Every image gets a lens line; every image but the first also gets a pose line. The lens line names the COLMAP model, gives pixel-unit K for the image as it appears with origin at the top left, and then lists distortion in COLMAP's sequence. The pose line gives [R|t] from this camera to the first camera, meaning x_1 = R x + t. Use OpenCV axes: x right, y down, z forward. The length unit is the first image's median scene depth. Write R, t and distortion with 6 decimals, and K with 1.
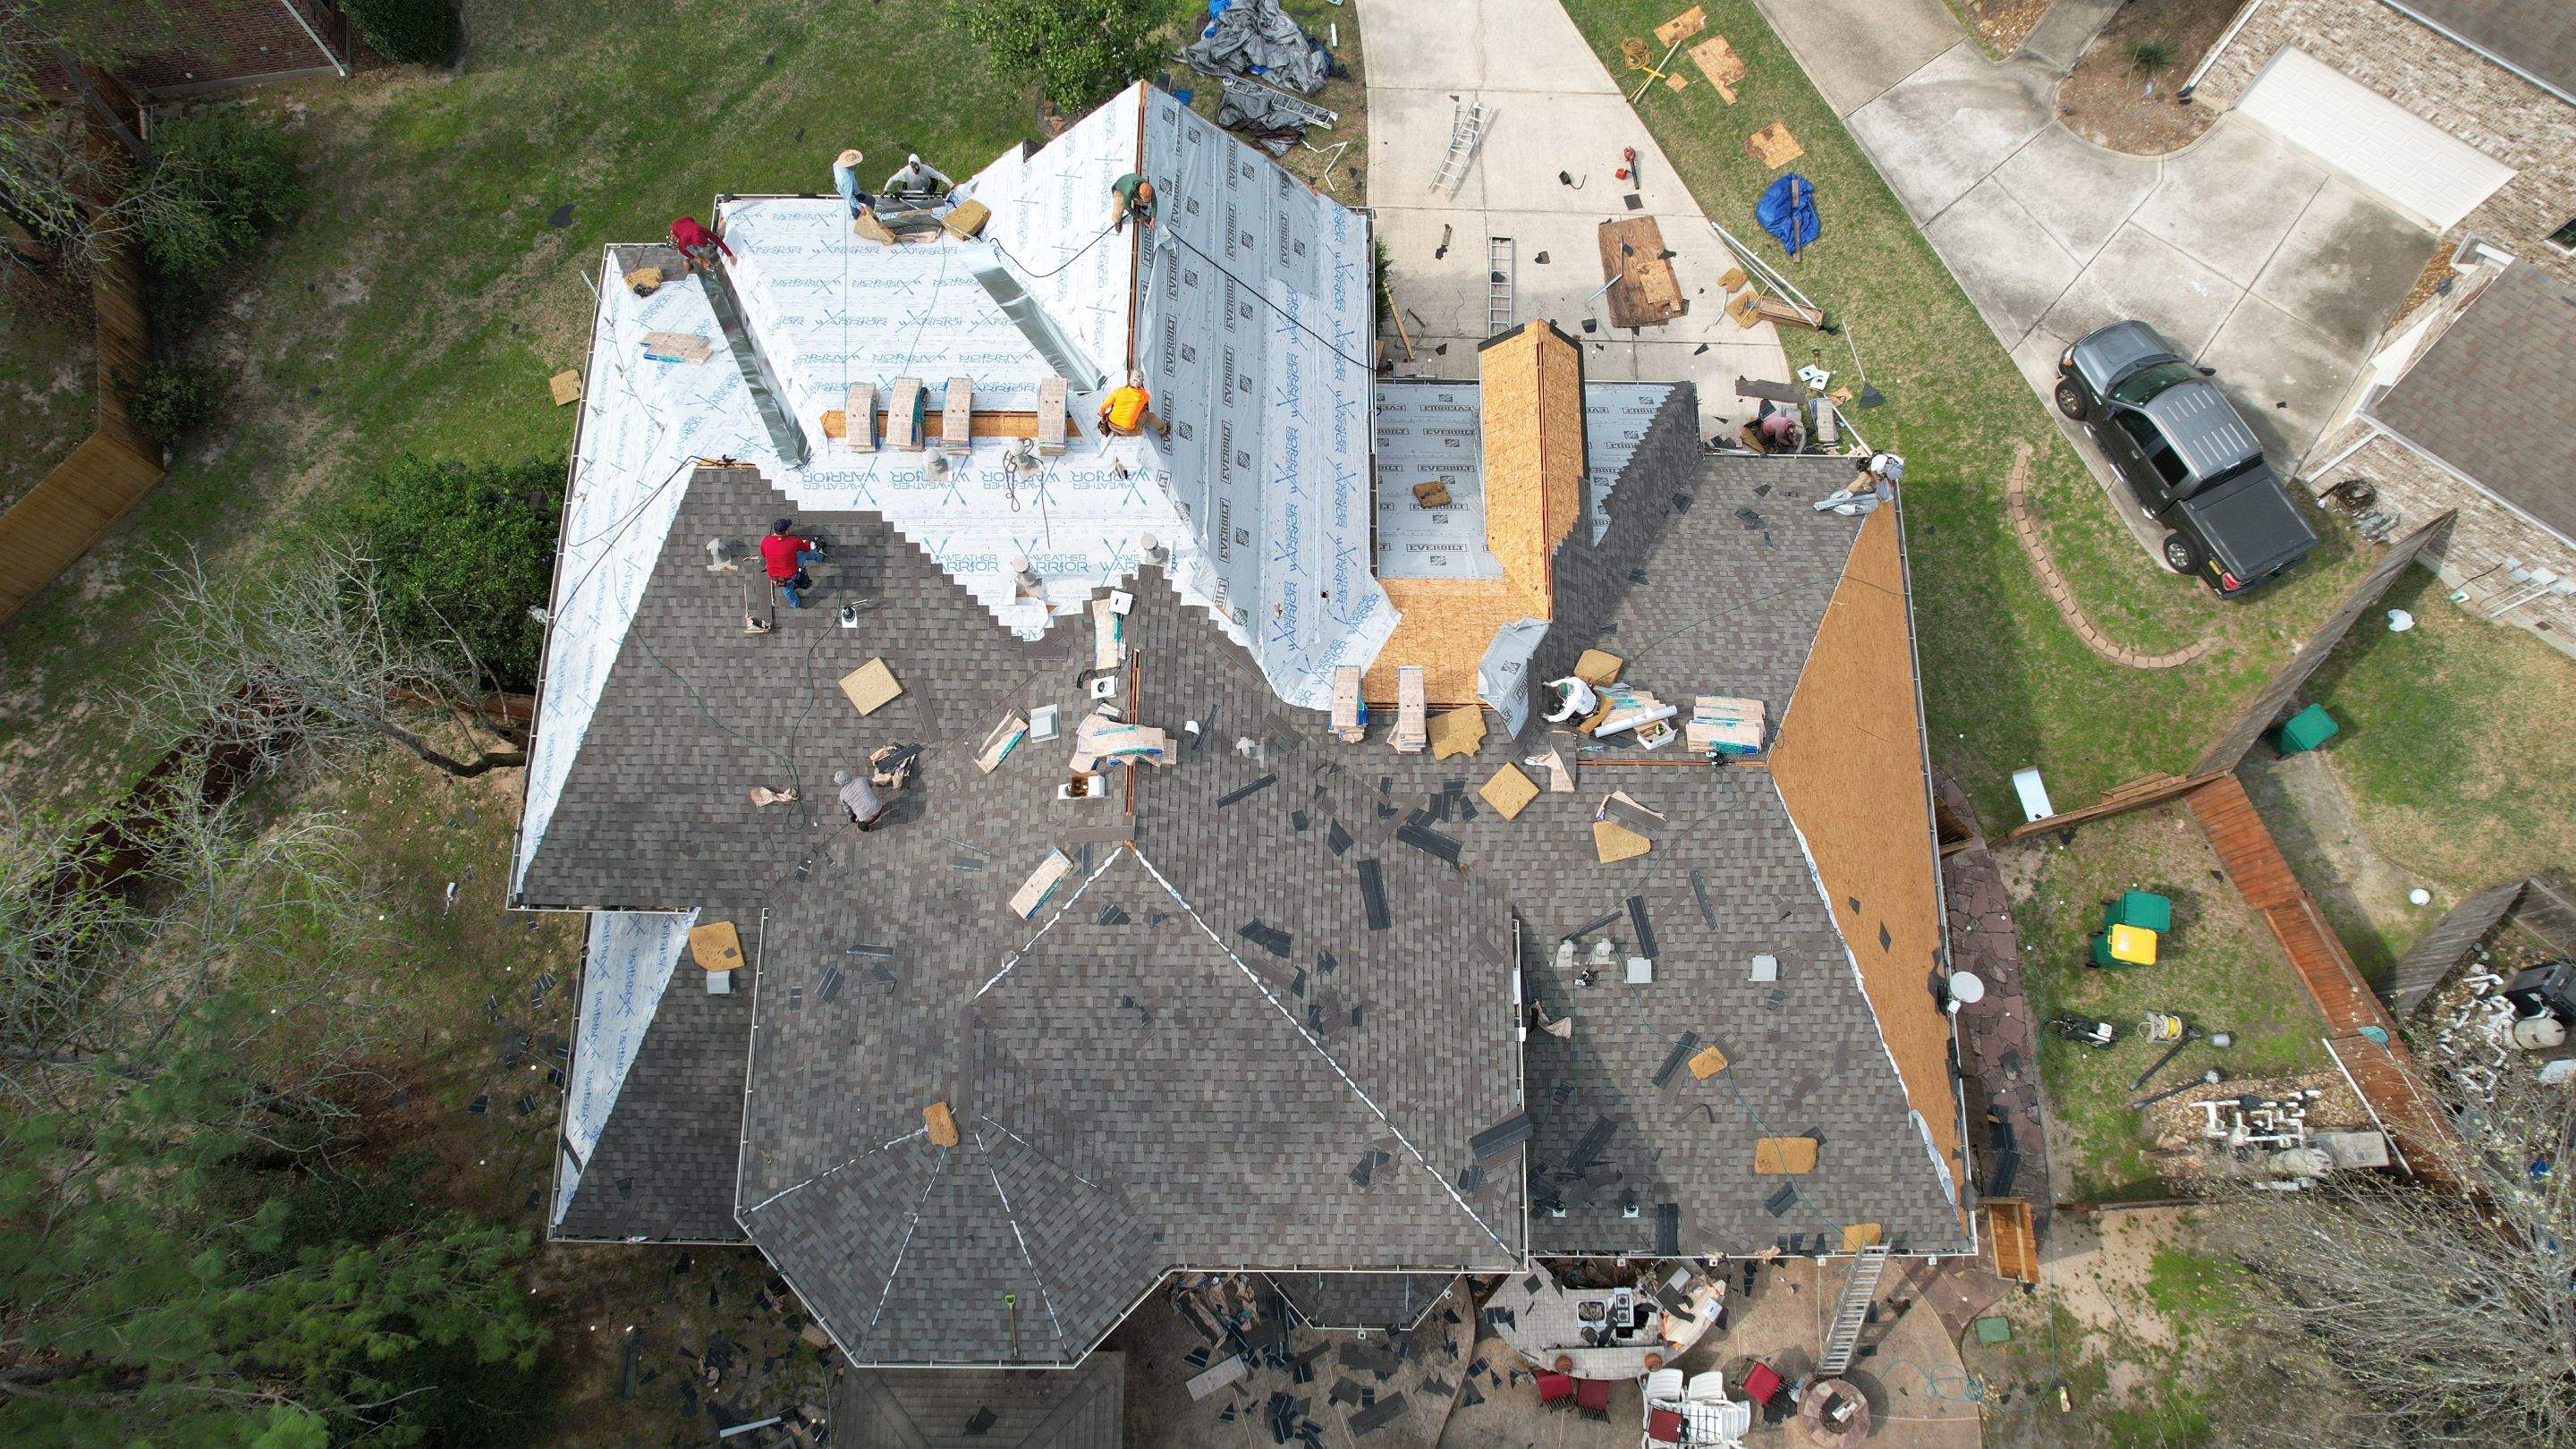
lens RADIAL K [[1649.7, 0, 1280.7], [0, 1649.7, 707.0], [0, 0, 1]] dist [-0.078474, 0.067915]
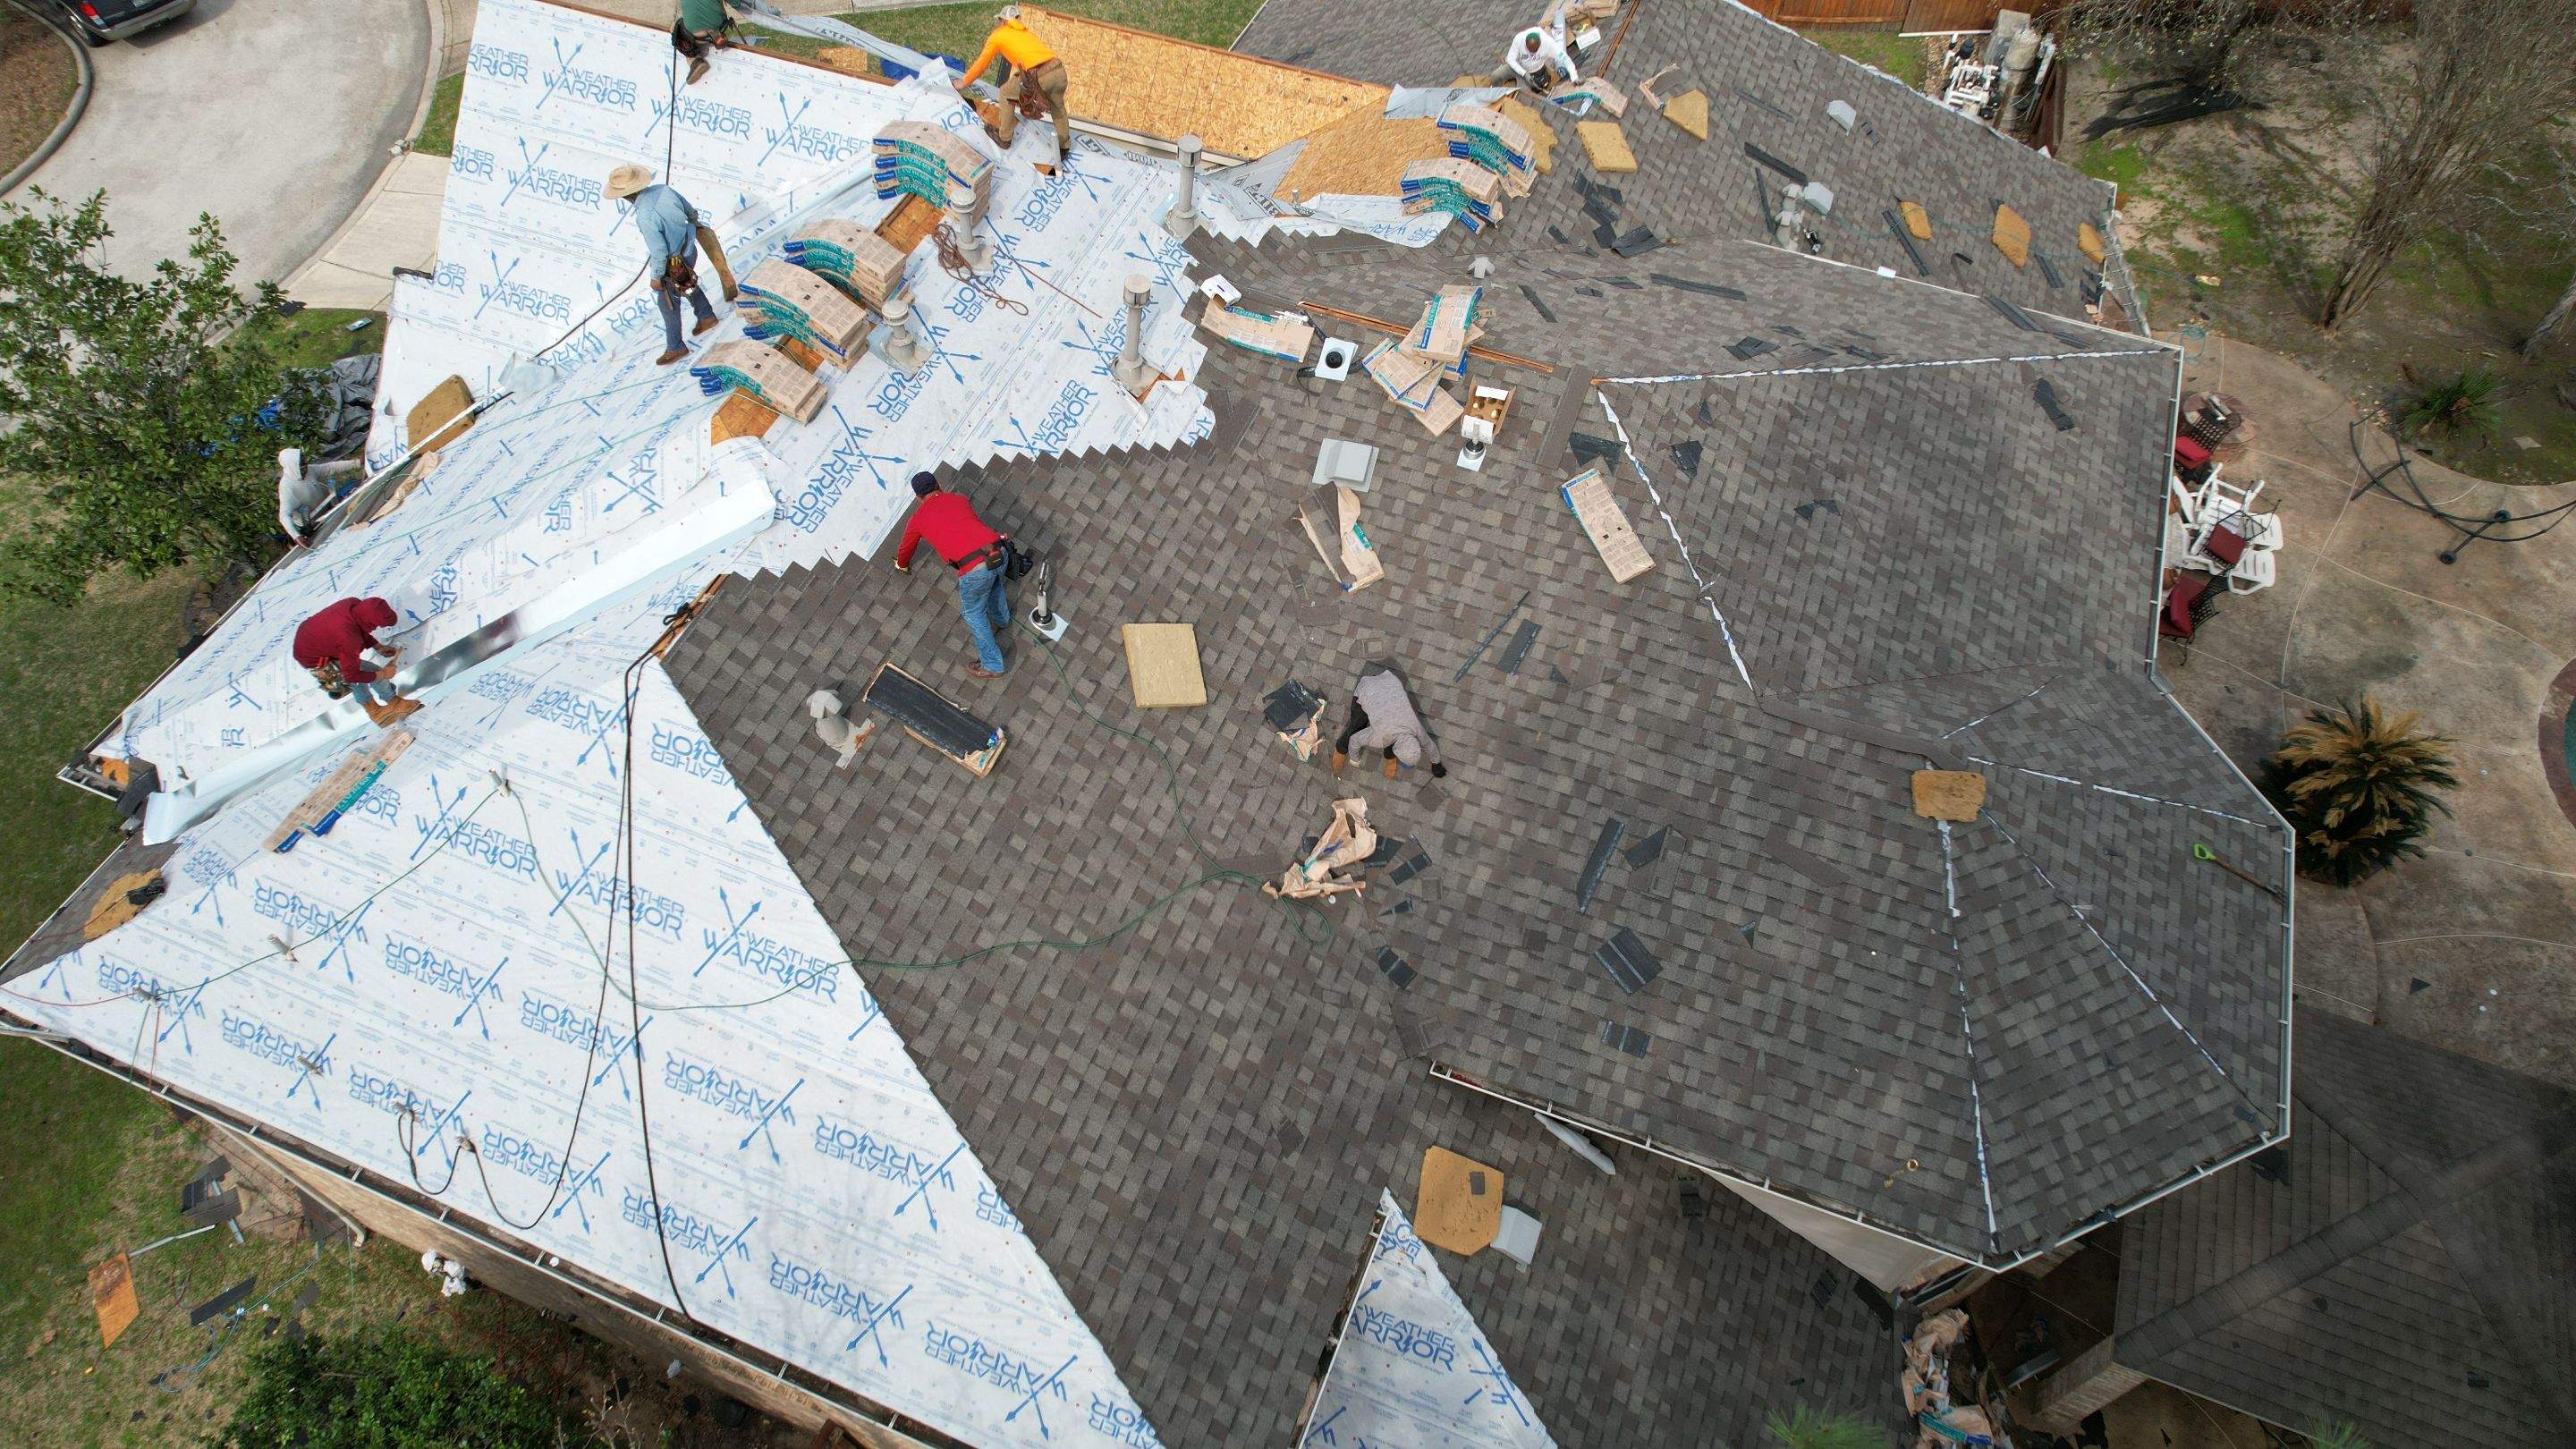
lens RADIAL K [[1649.7, 0, 1275.7], [0, 1649.7, 723.7], [0, 0, 1]] dist [-0.078474, 0.067915]
pose [[0.363681, -0.752120, 0.549592, -0.562375], [0.890783, 0.453371, 0.030983, 0.011541], [-0.272472, 0.478300, 0.834858, 0.537024]]
